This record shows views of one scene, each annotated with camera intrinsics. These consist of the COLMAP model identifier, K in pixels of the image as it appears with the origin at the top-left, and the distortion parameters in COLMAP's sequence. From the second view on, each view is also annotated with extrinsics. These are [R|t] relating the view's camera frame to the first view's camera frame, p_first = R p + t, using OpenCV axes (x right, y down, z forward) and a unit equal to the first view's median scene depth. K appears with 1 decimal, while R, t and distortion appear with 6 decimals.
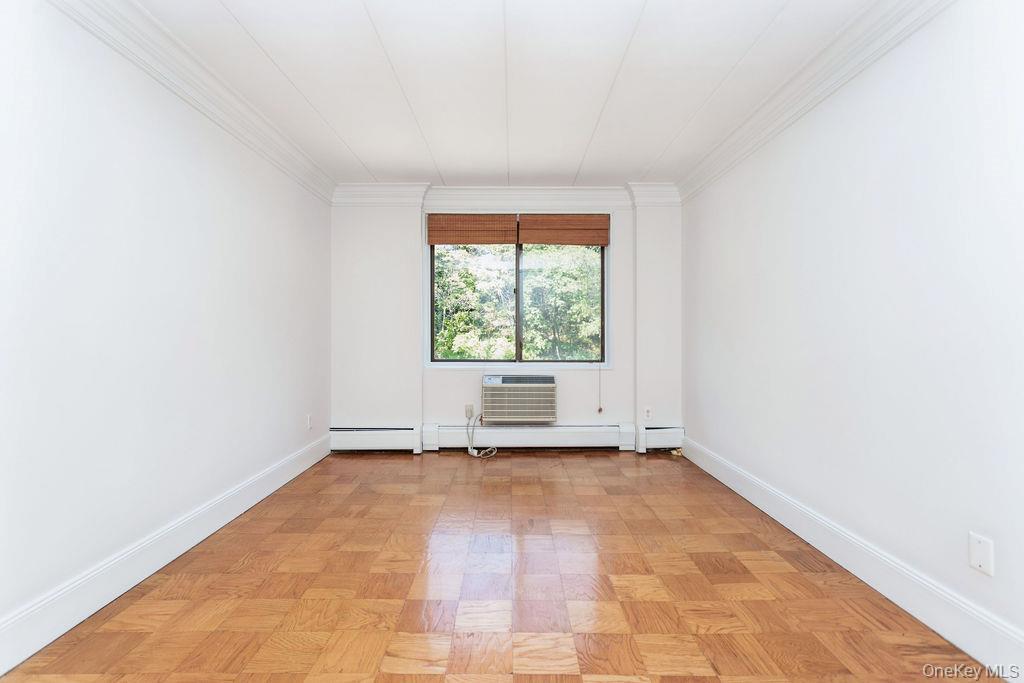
lens RADIAL K [[487.6, 0, 512.0], [0, 487.6, 341.5], [0, 0, 1]] dist [0.000368, 0.001262]
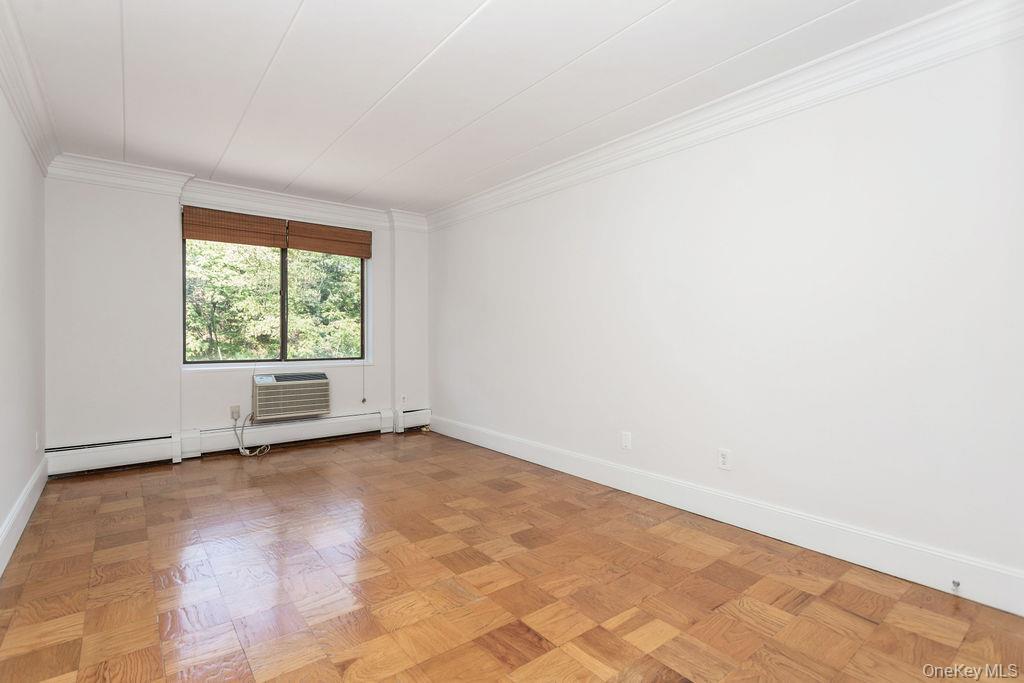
lens RADIAL K [[487.6, 0, 512.0], [0, 487.6, 341.5], [0, 0, 1]] dist [0.000368, 0.001262]
pose [[0.783101, -0.005892, 0.621867, -0.269817], [0.005524, 0.999982, 0.002519, 0.000100], [-0.621870, 0.001463, 0.783119, -0.125252]]
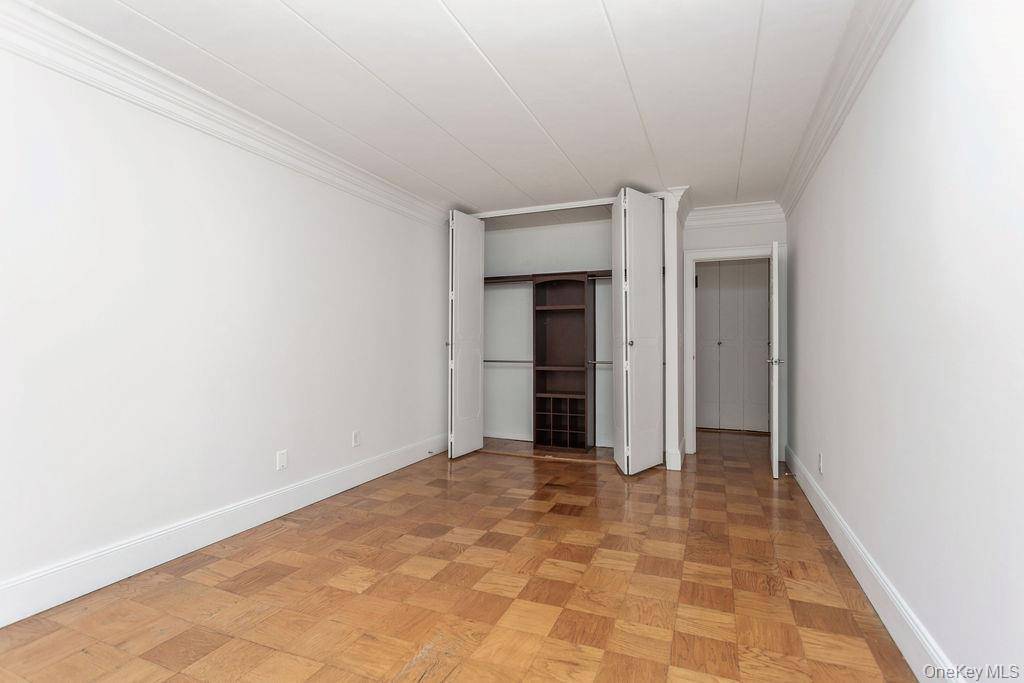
lens RADIAL K [[487.6, 0, 512.0], [0, 487.6, 341.5], [0, 0, 1]] dist [0.000368, 0.001262]
pose [[-0.922080, 0.005302, 0.386963, -0.234079], [0.009138, 0.999926, 0.008072, -0.015385], [-0.386891, 0.010979, -0.922060, 0.898497]]
